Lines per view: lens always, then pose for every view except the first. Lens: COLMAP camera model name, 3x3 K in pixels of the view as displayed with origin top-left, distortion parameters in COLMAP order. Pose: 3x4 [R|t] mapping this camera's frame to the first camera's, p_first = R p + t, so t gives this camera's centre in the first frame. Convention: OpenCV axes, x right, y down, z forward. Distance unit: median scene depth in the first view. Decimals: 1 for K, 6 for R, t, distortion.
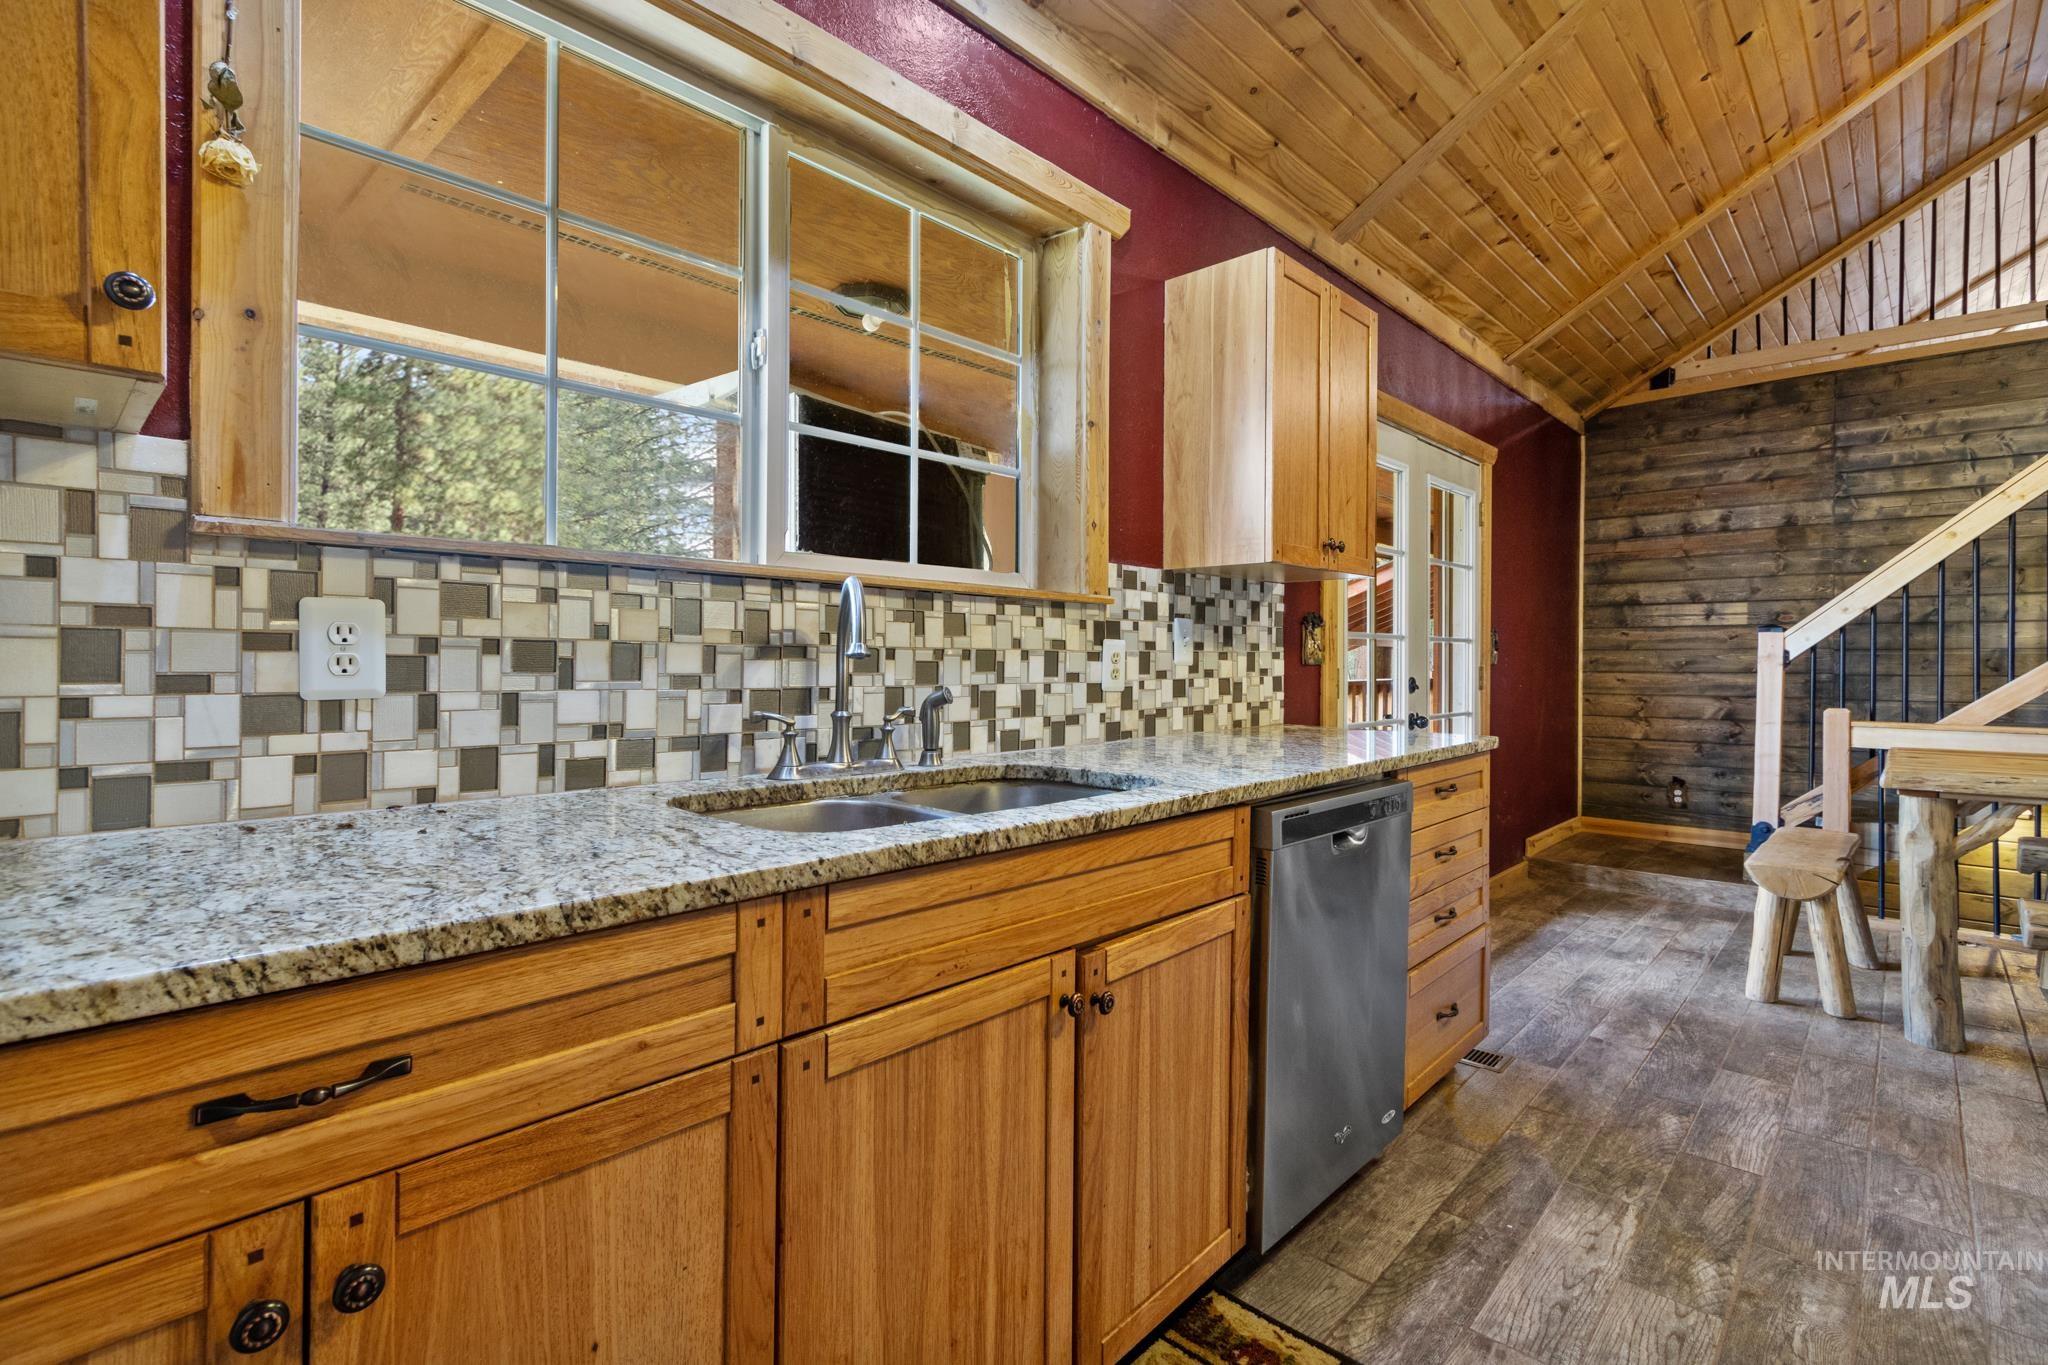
lens RADIAL K [[955.8, 0, 1024.3], [0, 955.8, 659.3], [0, 0, 1]] dist [0.014041, -0.005686]
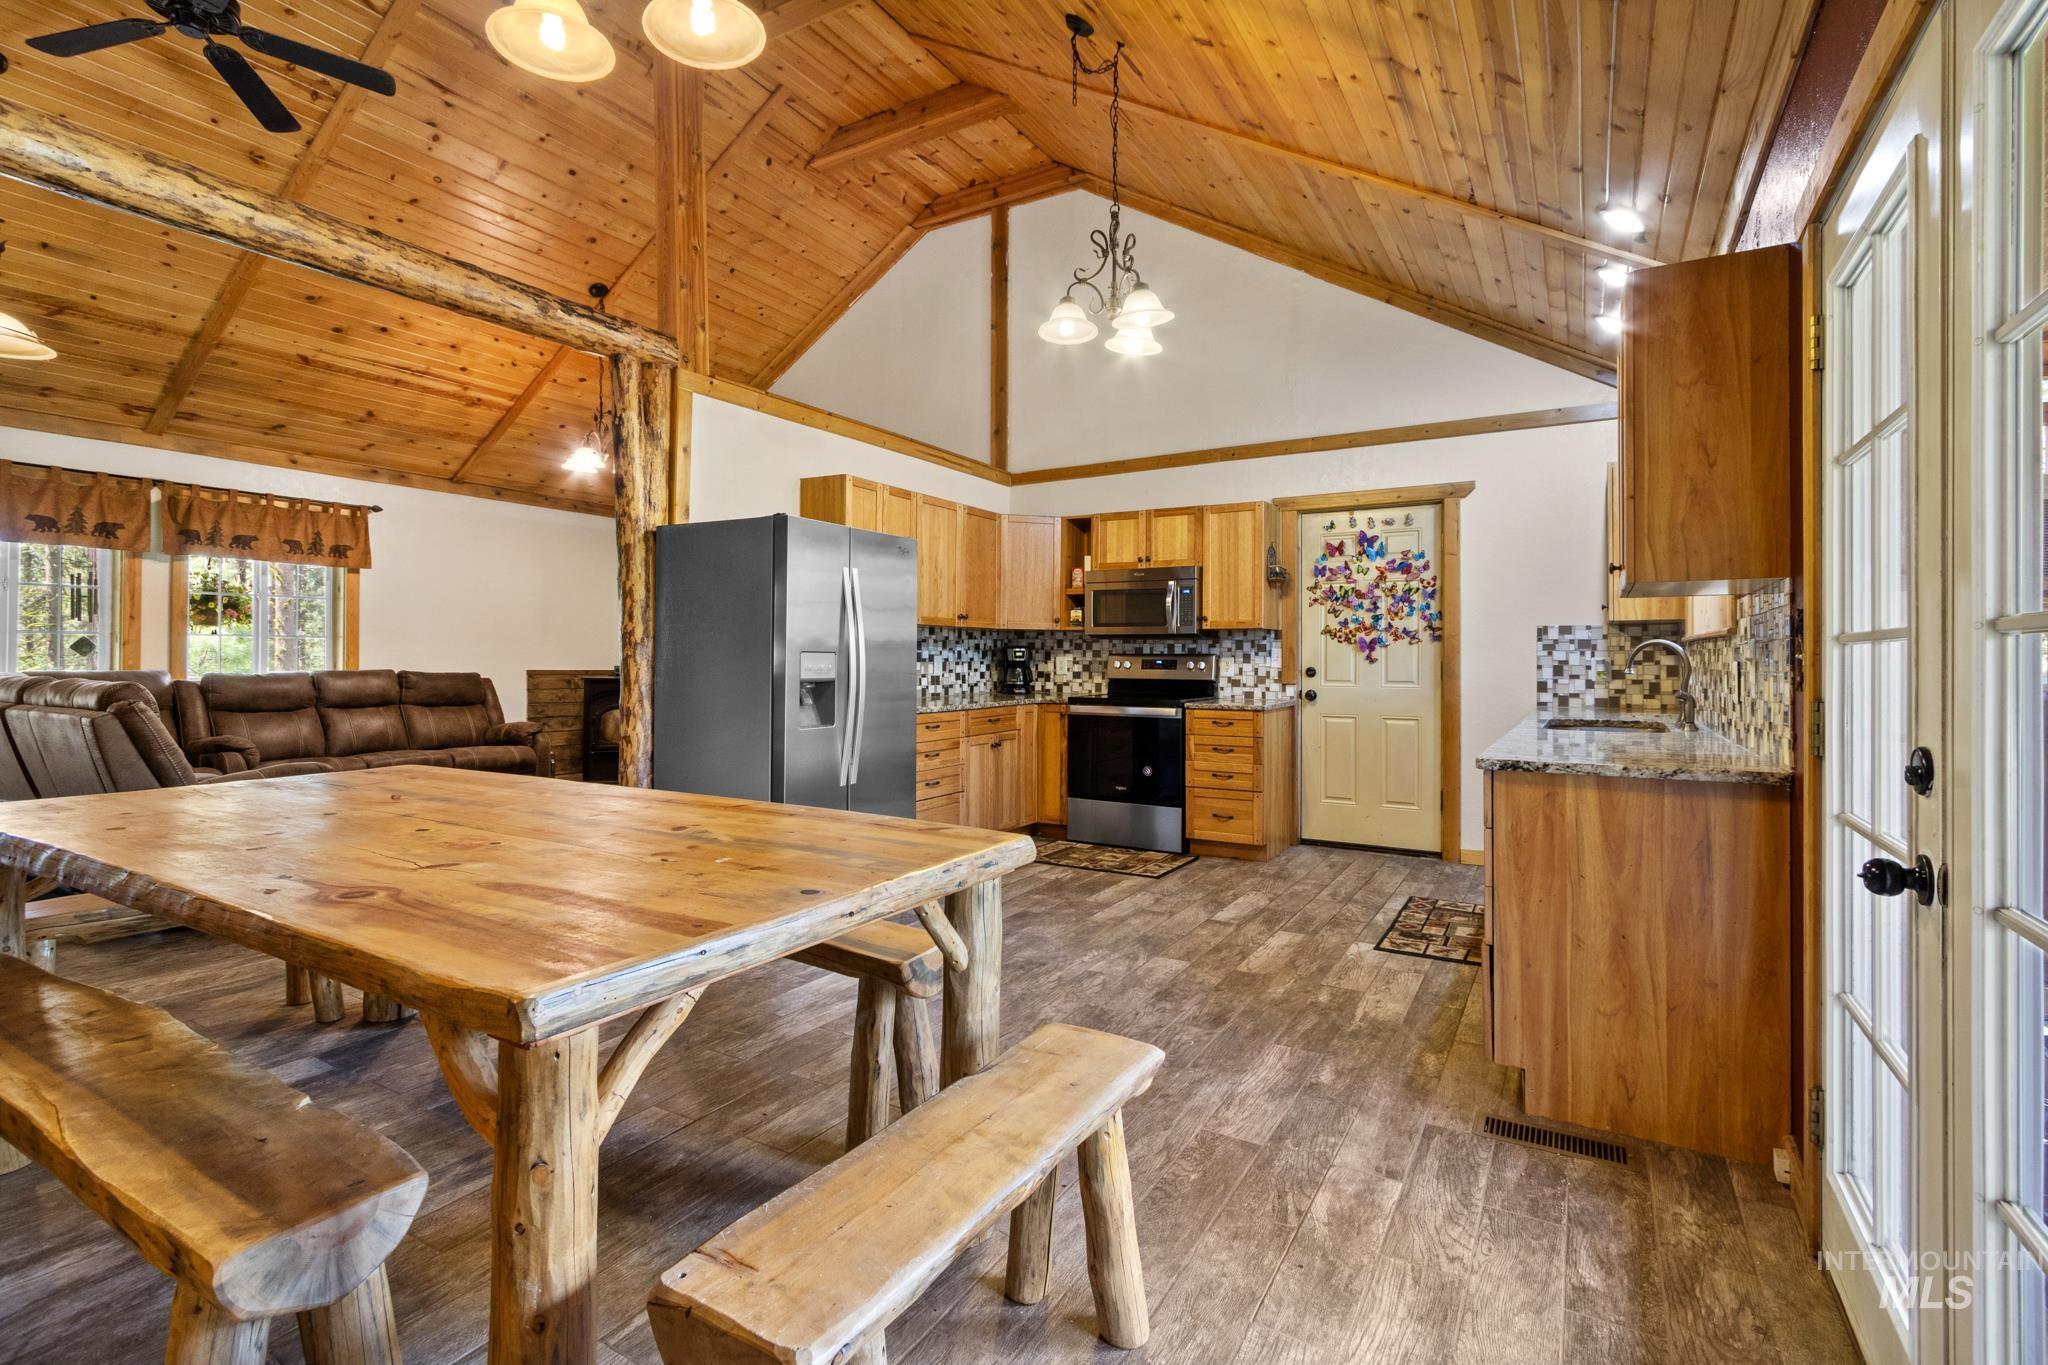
lens RADIAL K [[945.7, 0, 1023.7], [0, 945.7, 652.6], [0, 0, 1]] dist [0.003147, -0.000818]
pose [[-0.977508, -0.009151, -0.210698, 1.077129], [-0.007505, 0.999935, -0.008611, -0.013265], [0.210763, -0.006836, -0.977513, 1.728307]]
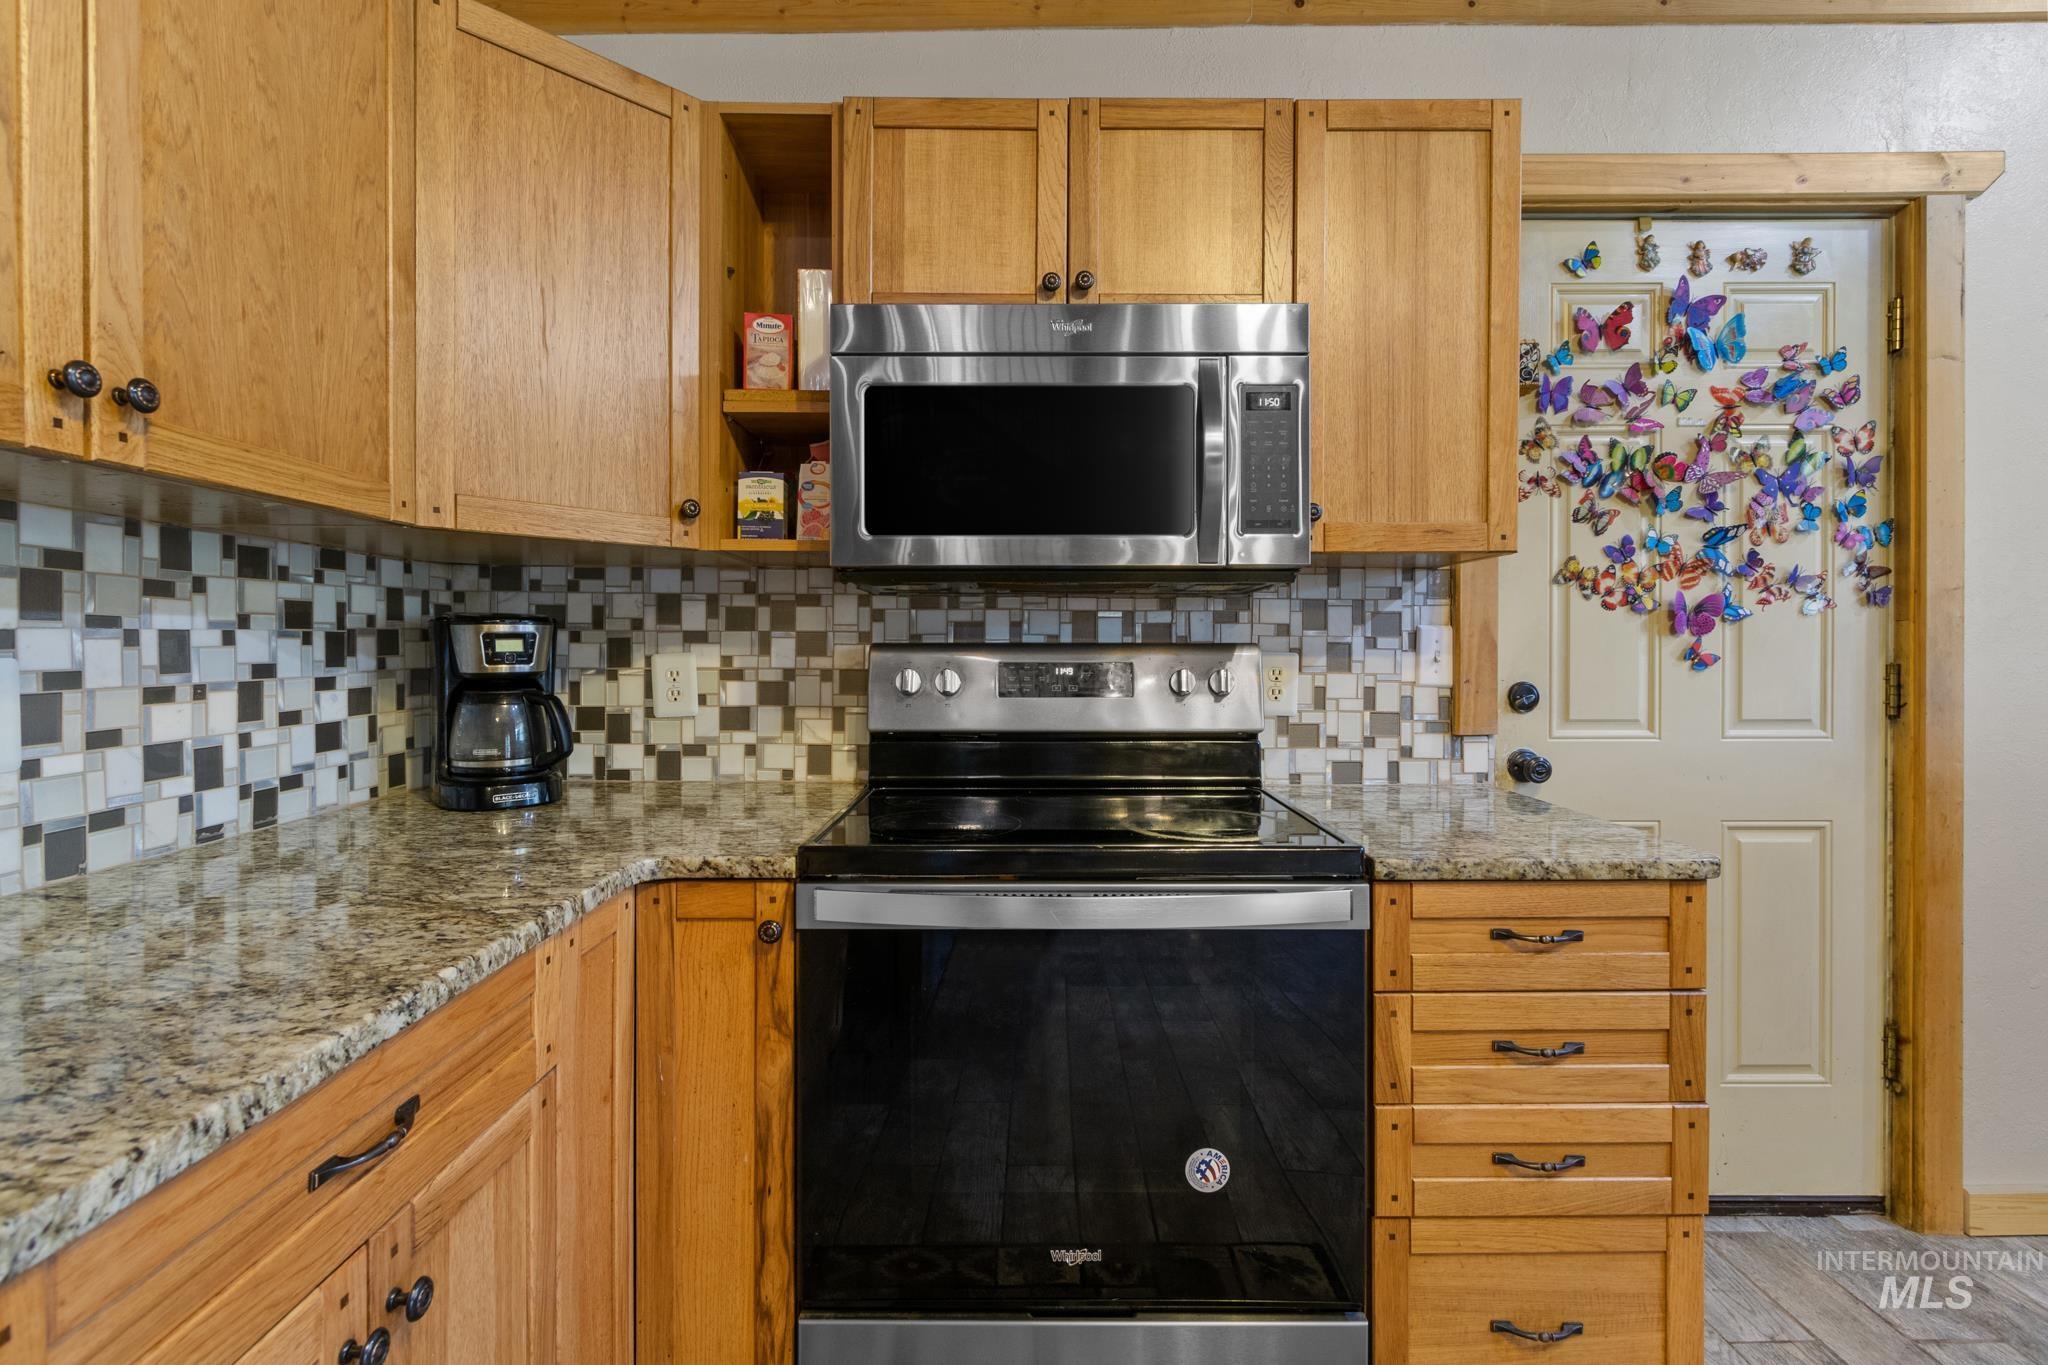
lens RADIAL K [[945.7, 0, 1023.7], [0, 945.7, 652.6], [0, 0, 1]] dist [0.003147, -0.000818]
pose [[-0.728326, 0.000203, -0.685231, 0.753607], [-0.000141, 1.000000, 0.000446, -0.026205], [0.685231, 0.000422, -0.728325, 0.029649]]
